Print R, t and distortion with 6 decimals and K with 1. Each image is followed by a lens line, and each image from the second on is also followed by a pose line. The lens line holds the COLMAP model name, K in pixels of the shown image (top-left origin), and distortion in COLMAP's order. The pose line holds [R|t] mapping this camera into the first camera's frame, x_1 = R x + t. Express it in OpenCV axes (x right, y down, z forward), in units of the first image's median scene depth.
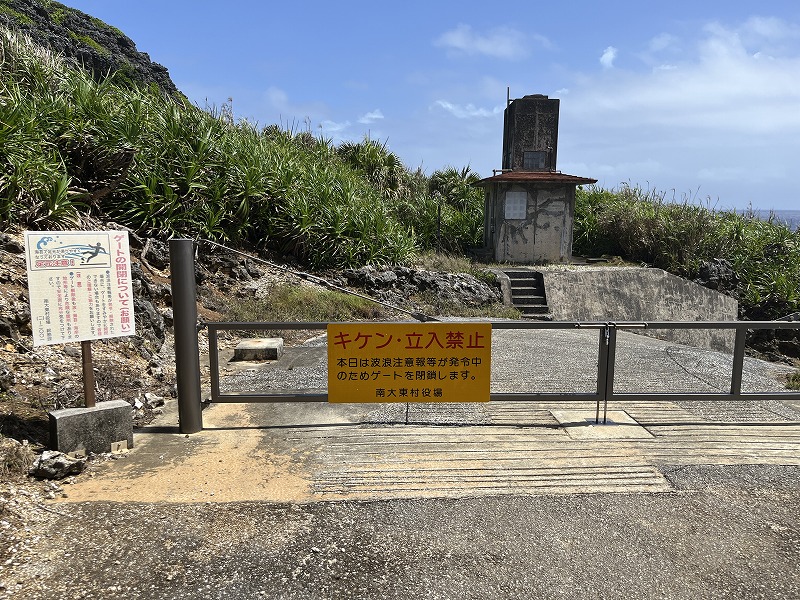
lens RADIAL K [[597.4, 0, 398.6], [0, 597.4, 303.1], [0, 0, 1]] dist [0.051467, 0.000419]
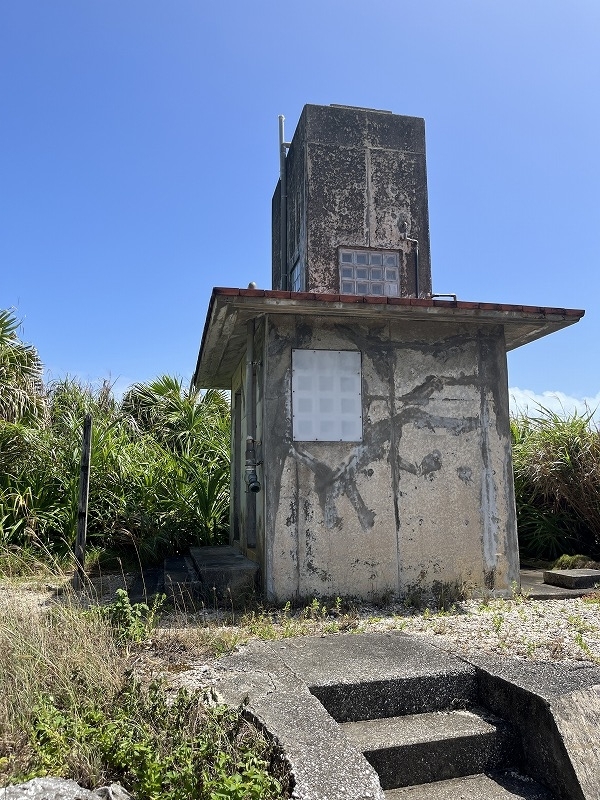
lens RADIAL K [[597.4, 0, 296.0], [0, 597.4, 401.2], [0, 0, 1]] dist [0.051467, 0.000419]
pose [[0.976521, 0.015193, 0.214886, 0.117346], [0.051625, 0.951939, -0.301906, -0.072748], [-0.209145, 0.305911, 0.928804, 0.730404]]
